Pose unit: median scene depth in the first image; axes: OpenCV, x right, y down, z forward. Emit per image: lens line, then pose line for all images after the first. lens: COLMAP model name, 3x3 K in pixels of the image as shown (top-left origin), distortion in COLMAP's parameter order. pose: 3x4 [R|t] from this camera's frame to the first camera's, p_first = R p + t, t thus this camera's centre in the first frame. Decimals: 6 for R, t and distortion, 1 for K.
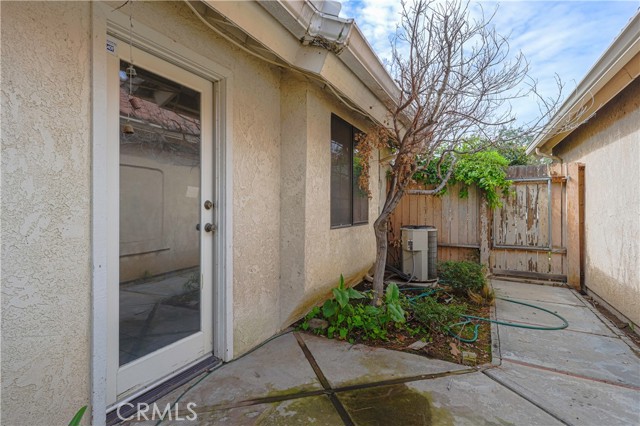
lens RADIAL K [[308.3, 0, 322.6], [0, 308.3, 209.4], [0, 0, 1]] dist [0.009200, -0.000534]
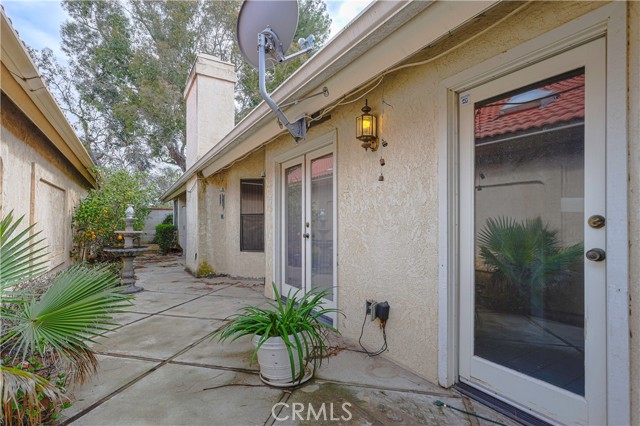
lens RADIAL K [[308.3, 0, 322.6], [0, 308.3, 218.6], [0, 0, 1]] dist [0.009200, -0.000534]
pose [[-0.511969, -0.007156, -0.858974, 0.659524], [0.001736, 0.999955, -0.009366, -0.017277], [0.859002, -0.006286, -0.511933, 1.052848]]
